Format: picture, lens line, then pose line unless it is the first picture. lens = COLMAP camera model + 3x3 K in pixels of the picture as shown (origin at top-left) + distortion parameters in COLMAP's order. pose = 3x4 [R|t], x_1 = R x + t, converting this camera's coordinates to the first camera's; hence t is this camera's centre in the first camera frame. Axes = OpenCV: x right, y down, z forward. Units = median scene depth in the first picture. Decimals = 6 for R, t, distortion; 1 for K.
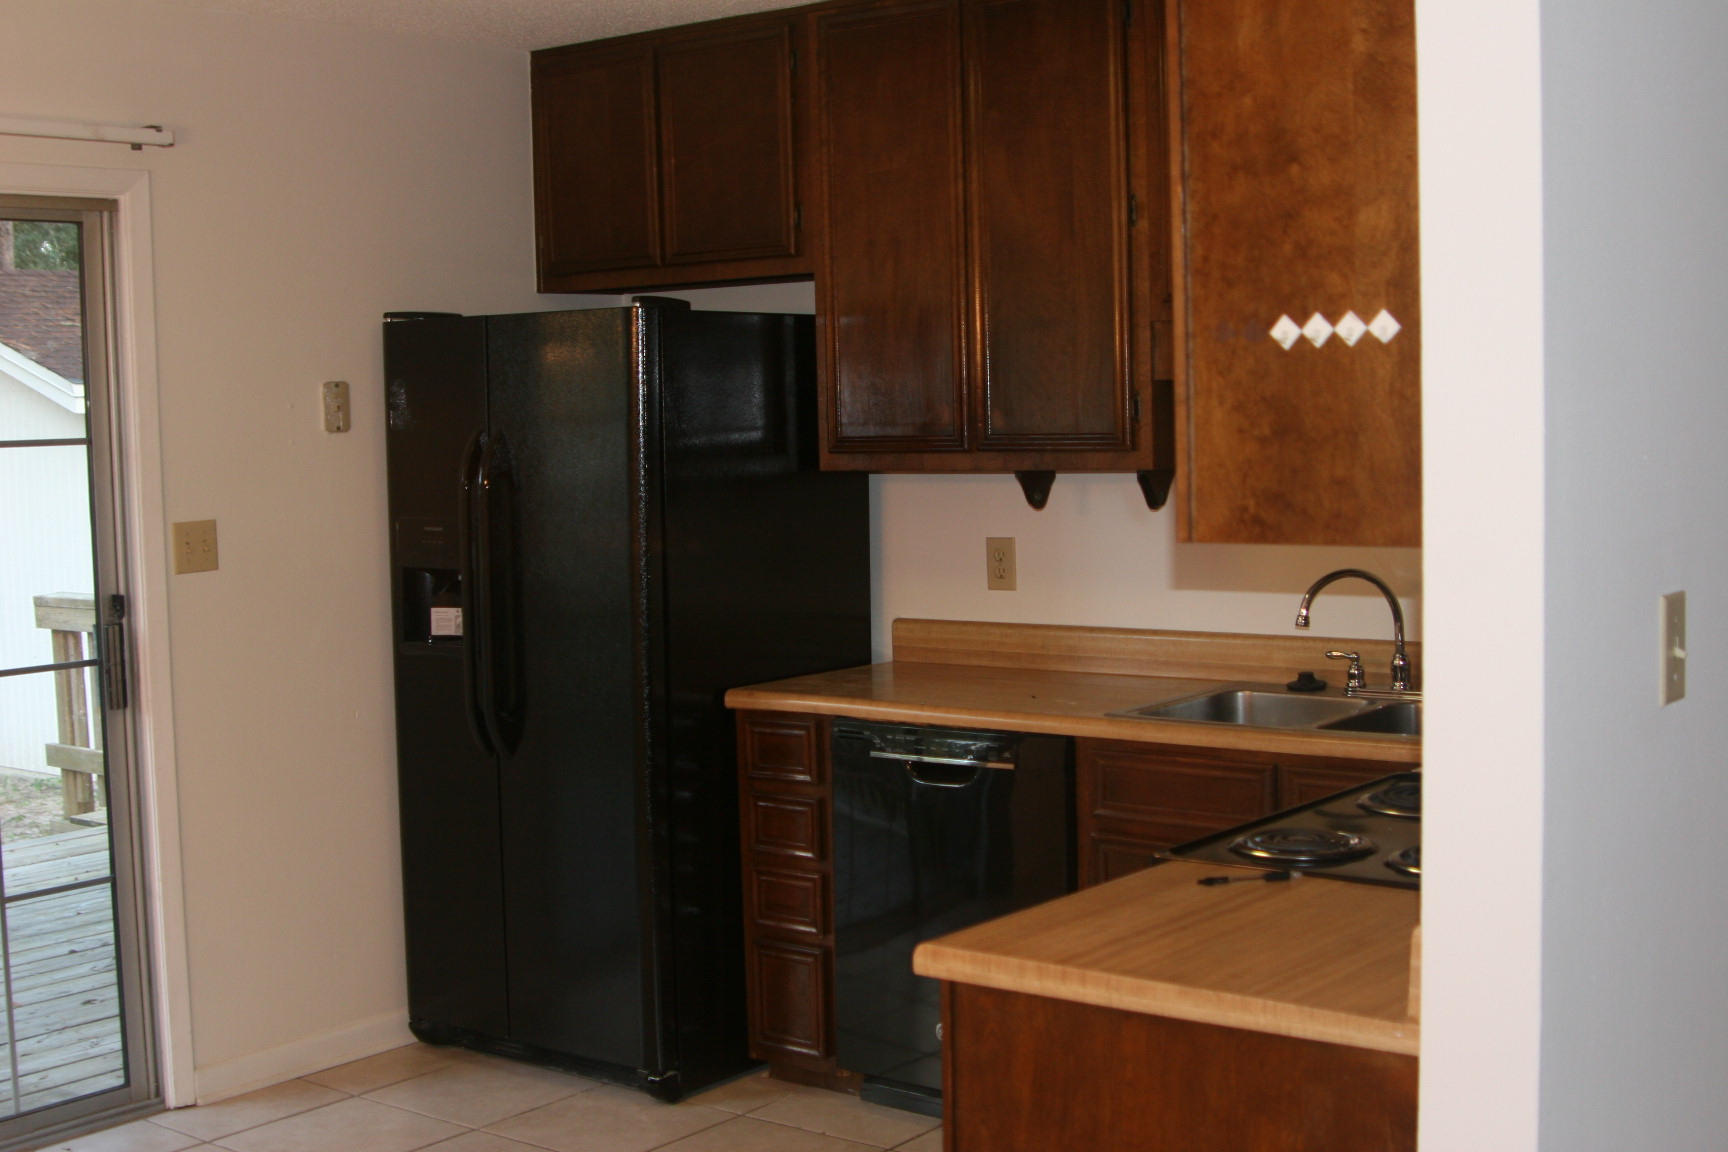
lens RADIAL K [[2234.9, 0, 895.0], [0, 2234.9, 579.6], [0, 0, 1]] dist [-0.211252, 0.330566]
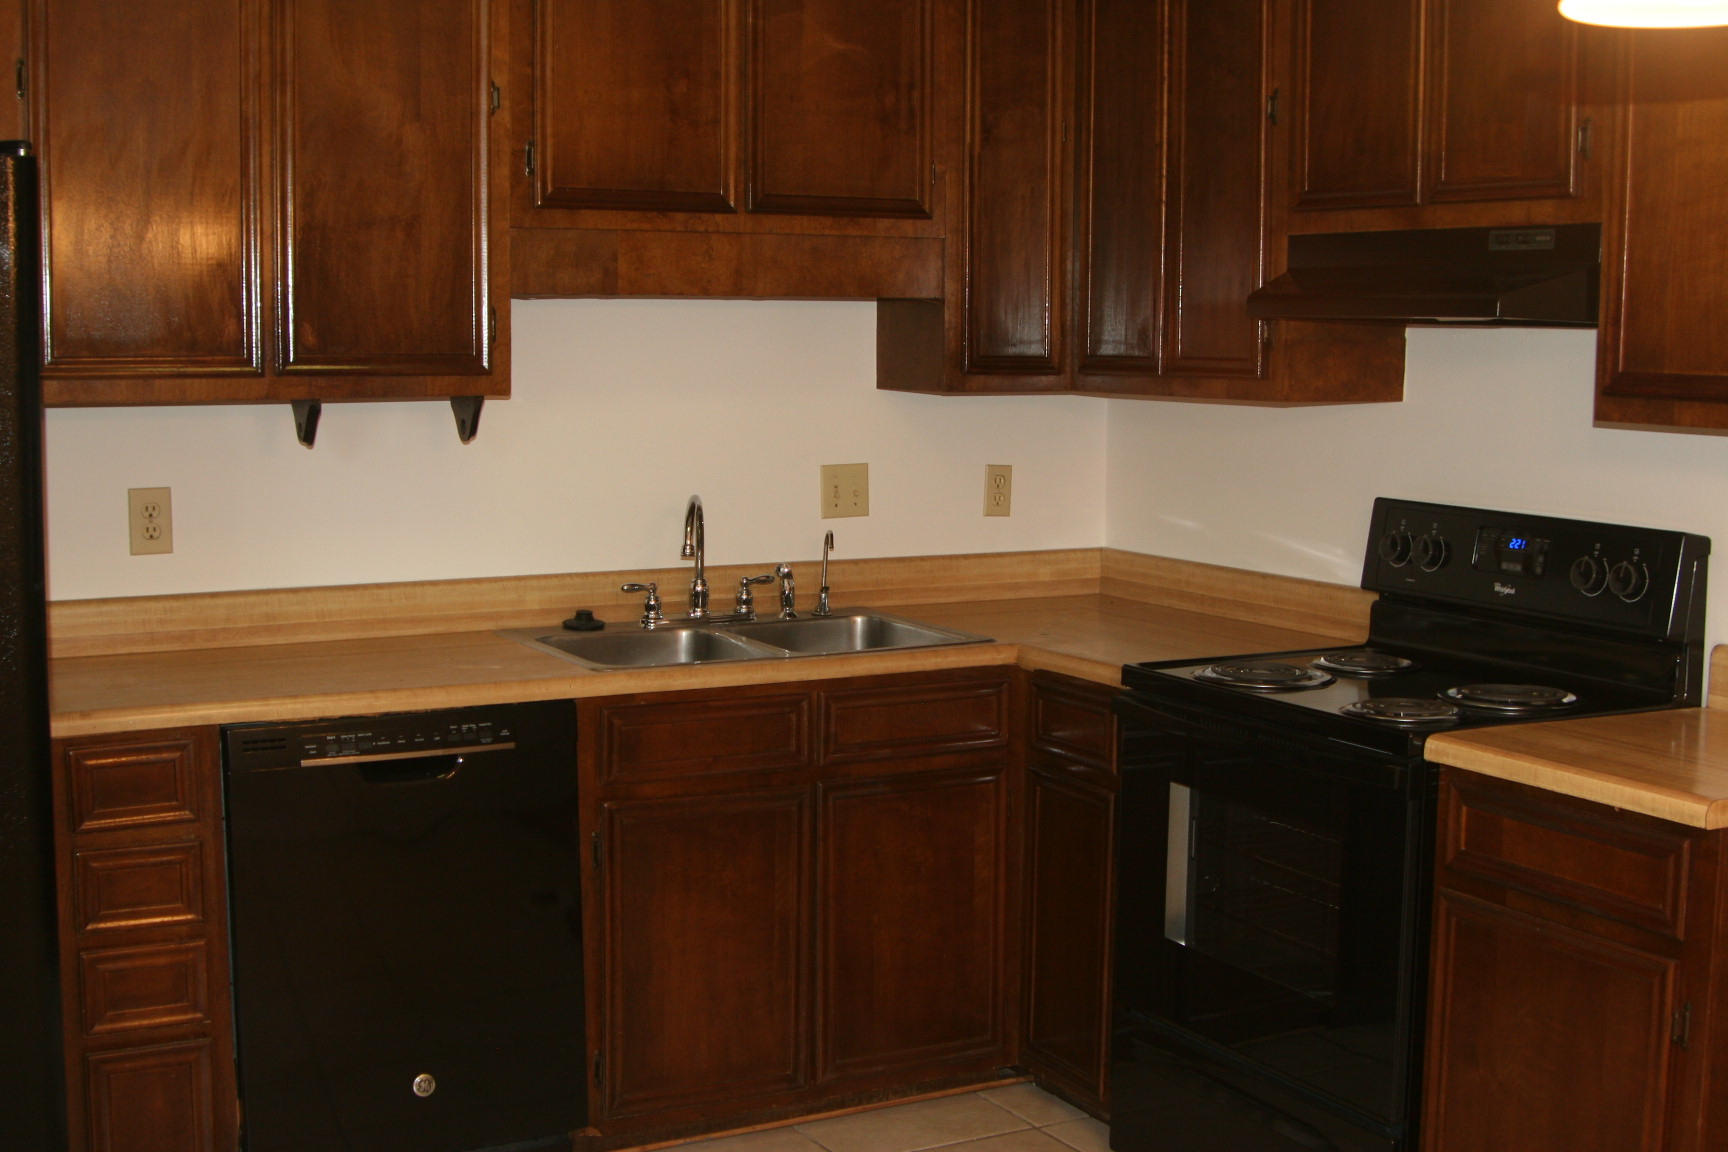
lens RADIAL K [[2234.9, 0, 895.0], [0, 2234.9, 579.6], [0, 0, 1]] dist [-0.211252, 0.330566]
pose [[0.415321, -0.079499, 0.906194, -0.610575], [0.056544, 0.996504, 0.061506, -0.021581], [-0.907916, 0.025695, 0.418364, 0.482883]]
